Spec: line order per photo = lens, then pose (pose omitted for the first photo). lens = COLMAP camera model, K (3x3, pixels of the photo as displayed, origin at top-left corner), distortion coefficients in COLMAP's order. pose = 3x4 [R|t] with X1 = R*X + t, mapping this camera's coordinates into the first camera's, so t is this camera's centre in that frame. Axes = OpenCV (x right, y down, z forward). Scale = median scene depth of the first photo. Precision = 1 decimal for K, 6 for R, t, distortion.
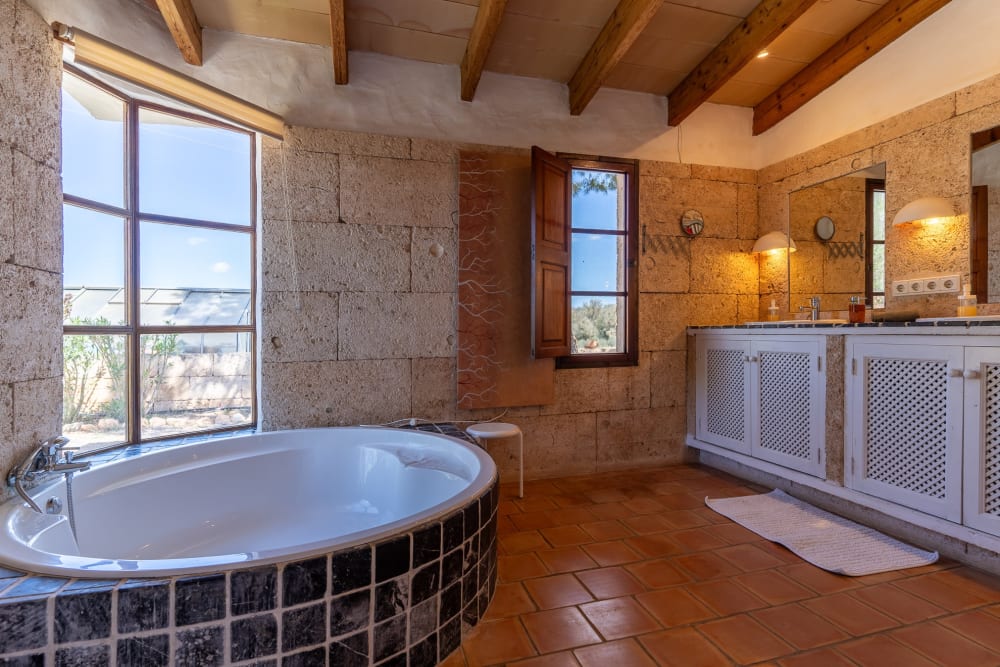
lens RADIAL K [[486.1, 0, 496.1], [0, 486.1, 332.1], [0, 0, 1]] dist [-0.004686, -0.000362]
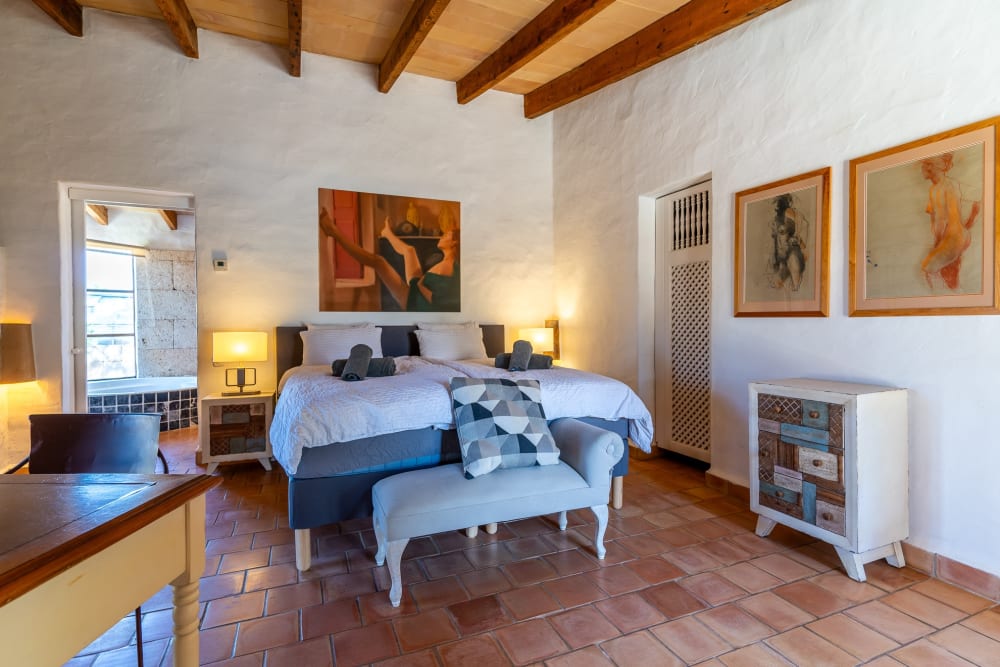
lens RADIAL K [[486.1, 0, 506.8], [0, 486.1, 335.8], [0, 0, 1]] dist [-0.004686, -0.000362]
pose [[0.990562, 0.001019, 0.137064, 0.976996], [-0.005031, 0.999569, 0.028929, -0.082186], [-0.136975, -0.029346, 0.990140, -1.588391]]
